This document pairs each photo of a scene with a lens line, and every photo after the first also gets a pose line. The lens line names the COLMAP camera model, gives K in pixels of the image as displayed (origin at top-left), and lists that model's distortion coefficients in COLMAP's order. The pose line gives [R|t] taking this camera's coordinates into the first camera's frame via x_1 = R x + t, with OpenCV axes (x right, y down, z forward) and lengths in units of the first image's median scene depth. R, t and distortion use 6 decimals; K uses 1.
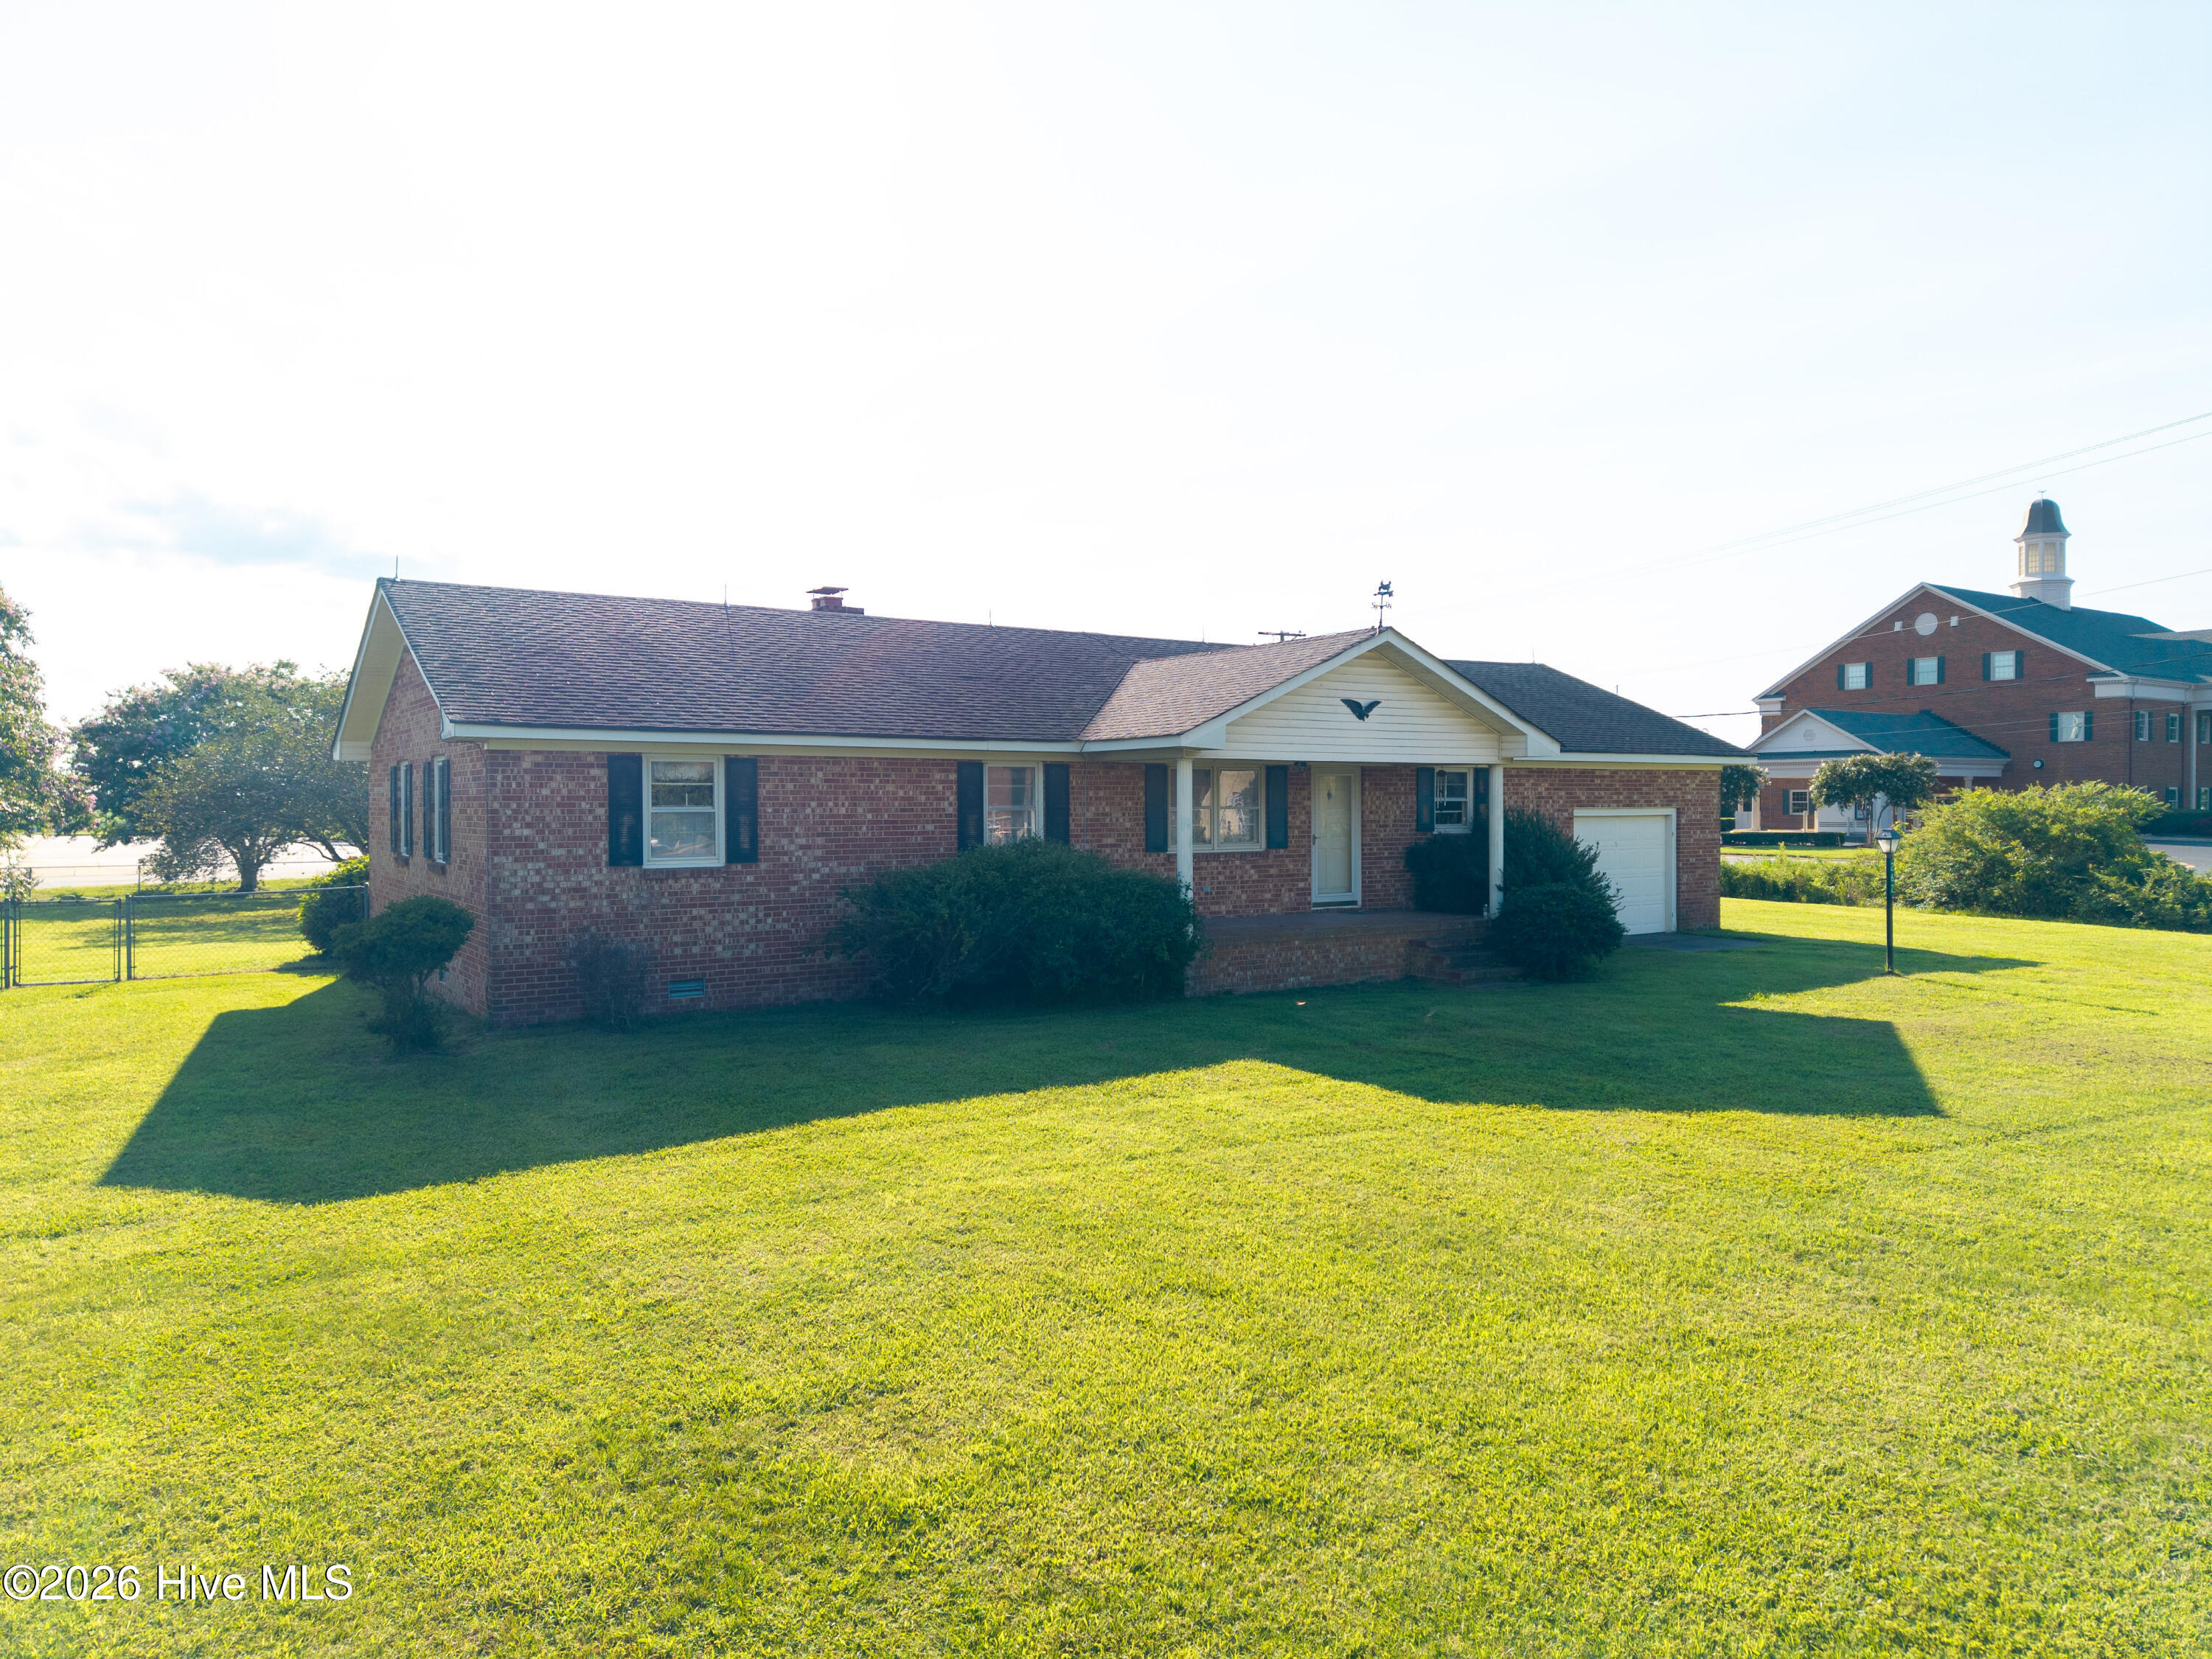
lens RADIAL K [[1497.3, 0, 1106.0], [0, 1497.3, 829.5], [0, 0, 1]] dist [0.057245, -0.064920]
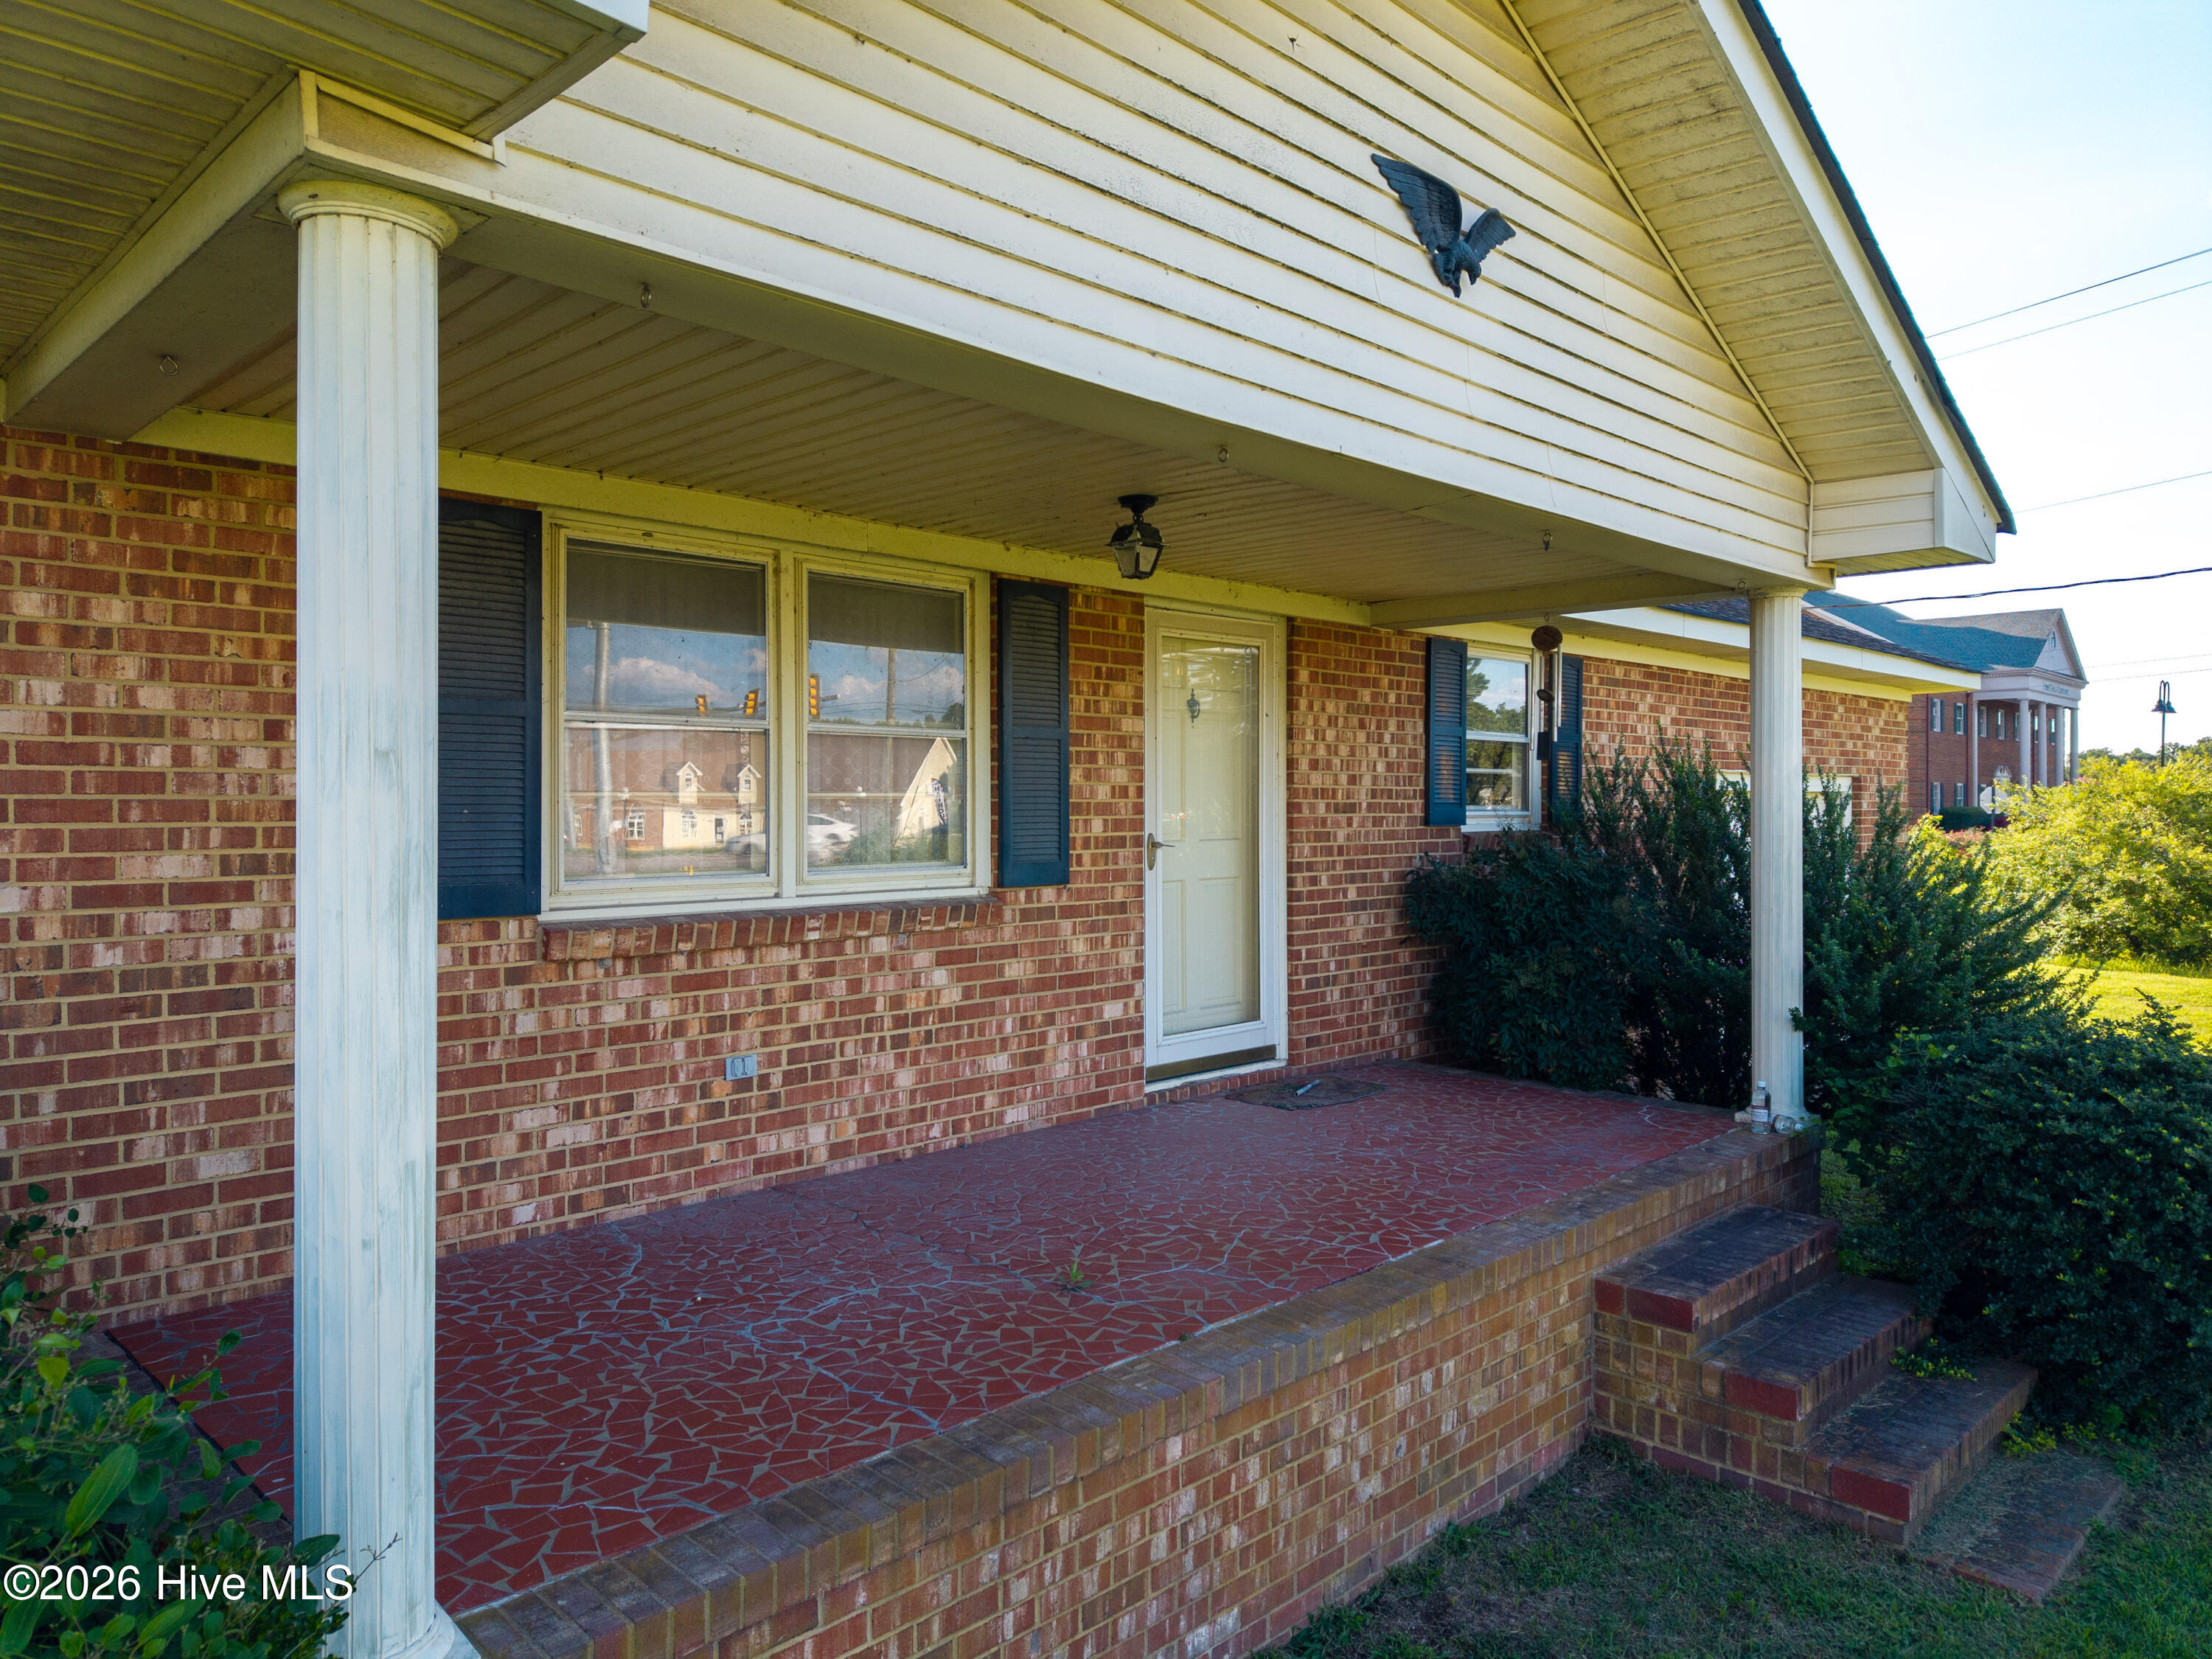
lens RADIAL K [[1511.5, 0, 1101.9], [0, 1511.5, 797.5], [0, 0, 1]] dist [0.003584, 0.001694]
pose [[0.981783, 0.004146, 0.189963, 0.077211], [-0.000004, 0.999762, -0.021801, 0.002835], [-0.190008, 0.021403, 0.981549, 0.751595]]
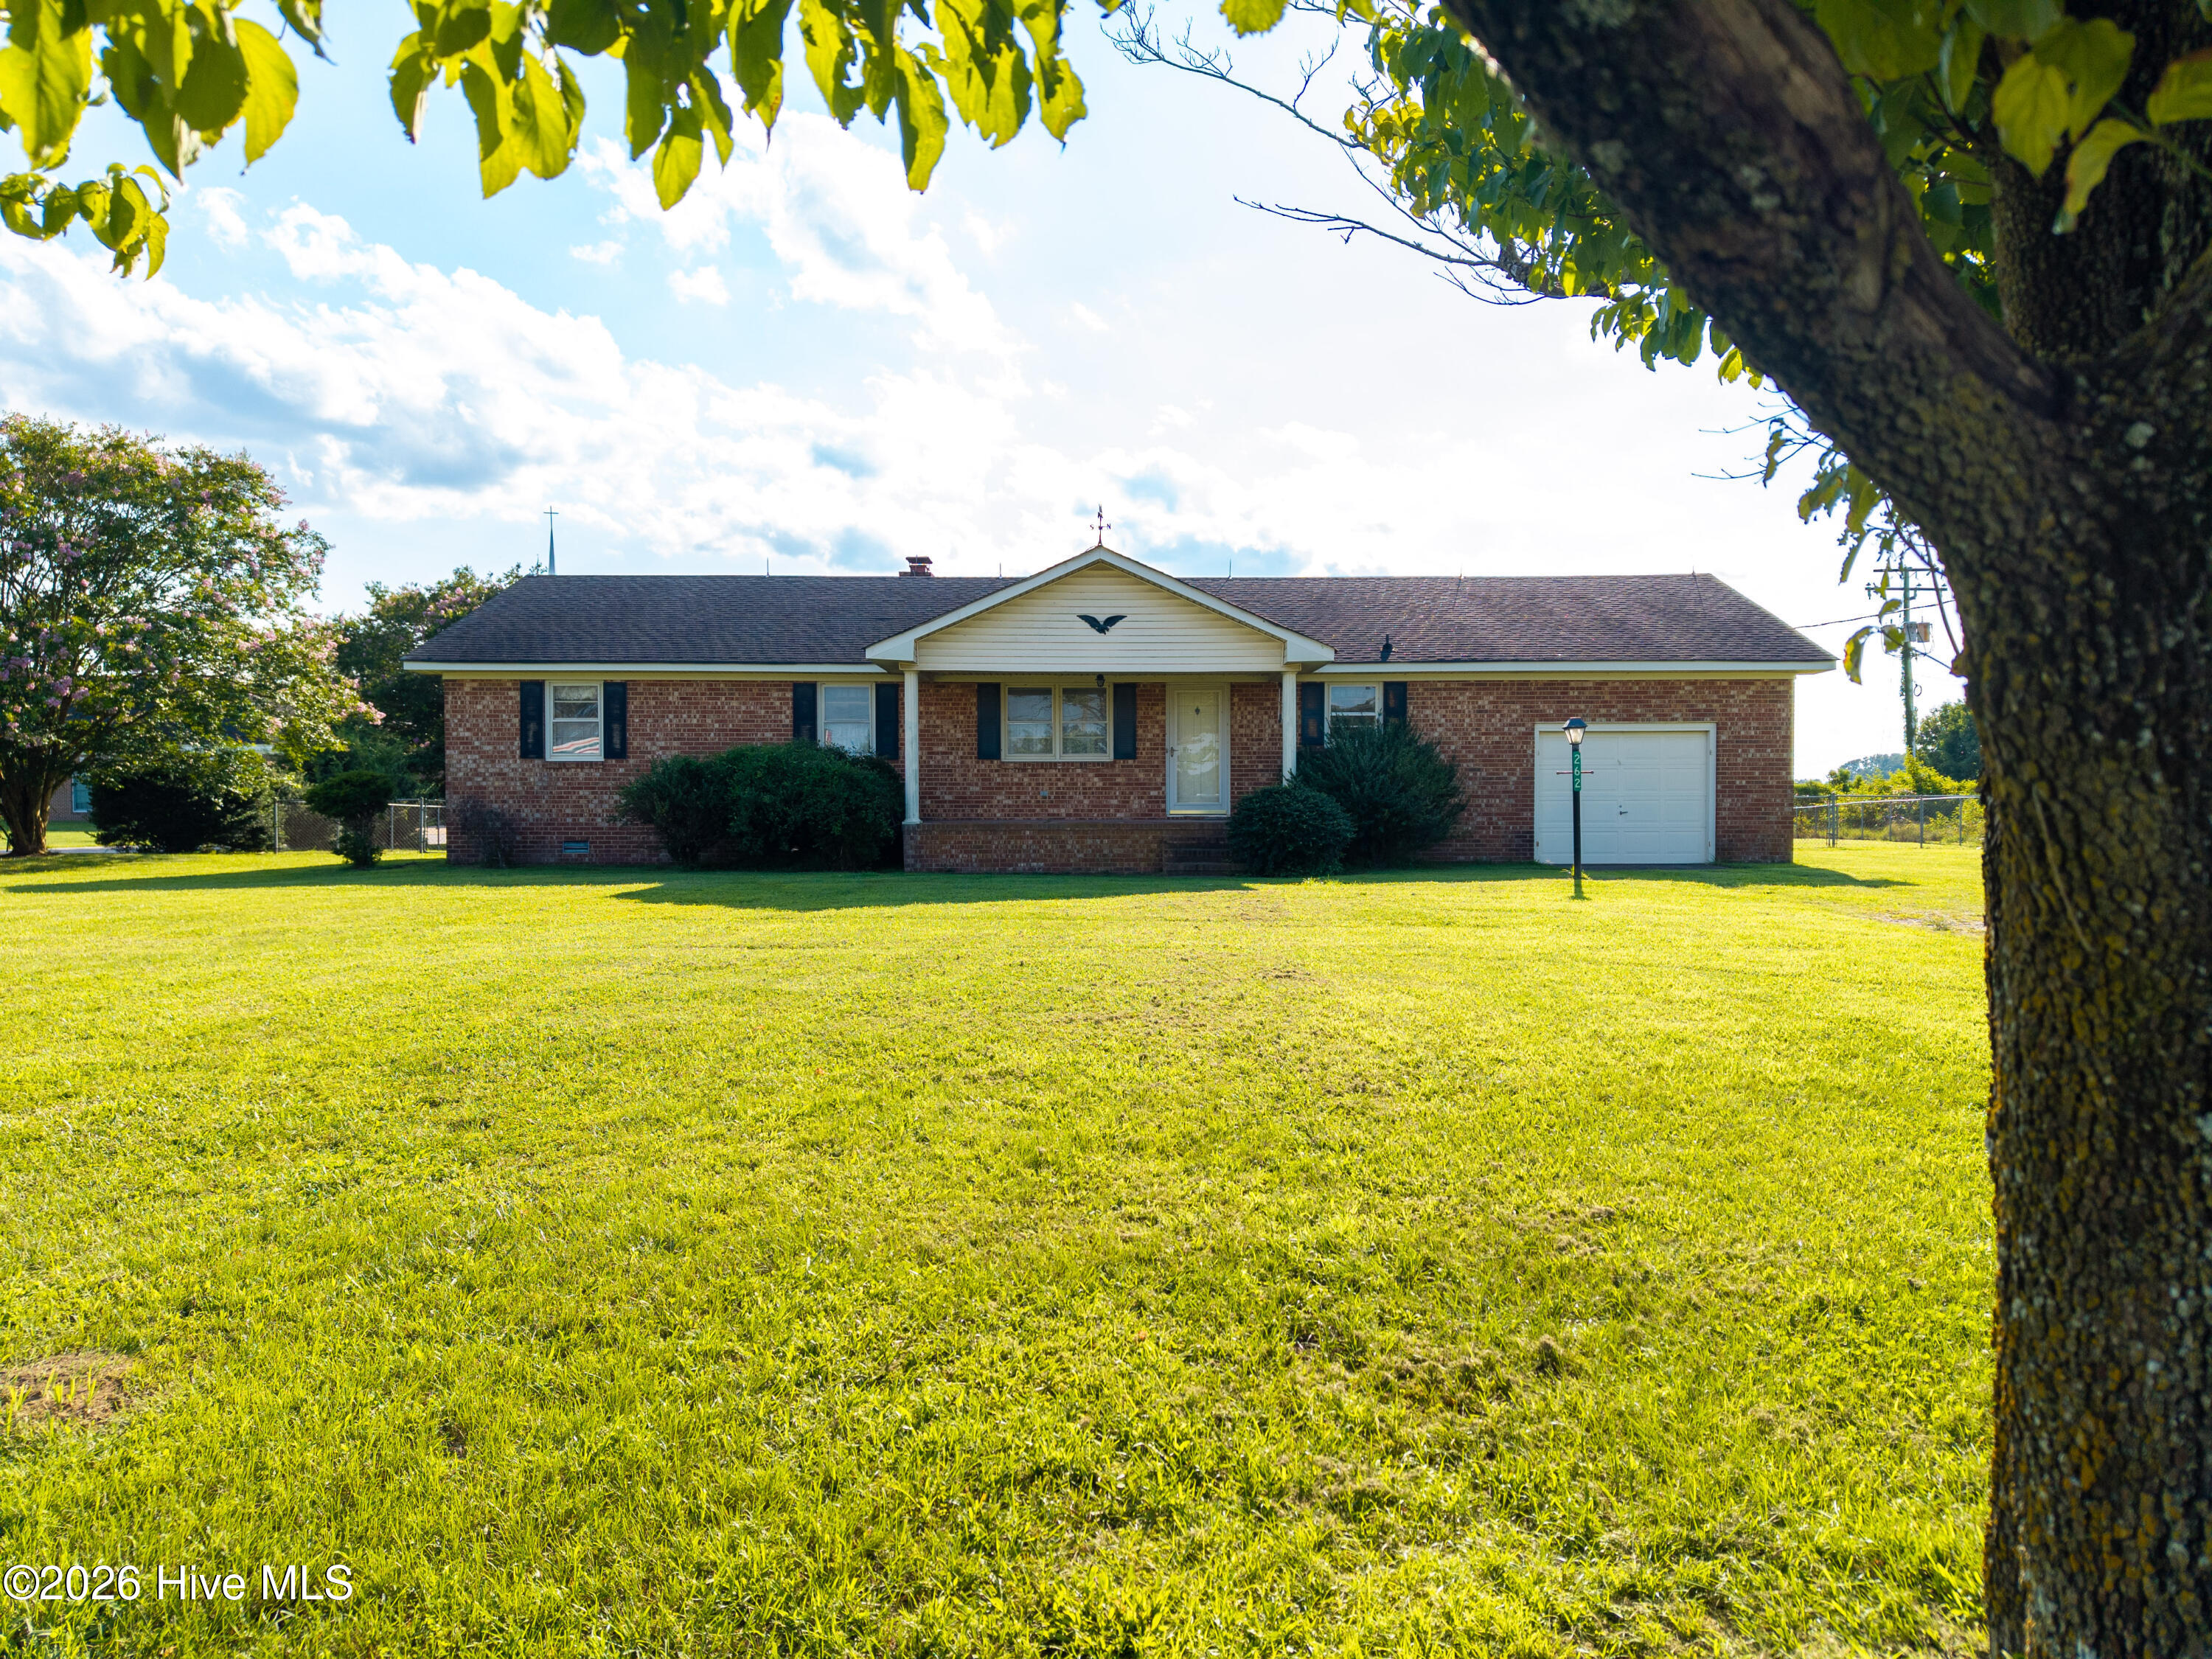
lens RADIAL K [[1465.7, 0, 1048.1], [0, 1465.7, 887.7], [0, 0, 1]] dist [0.047313, -0.001314]
pose [[0.830533, 0.037223, -0.555724, 0.691506], [-0.012142, 0.998737, 0.048751, 0.057276], [0.556837, -0.033742, 0.829936, 0.077020]]
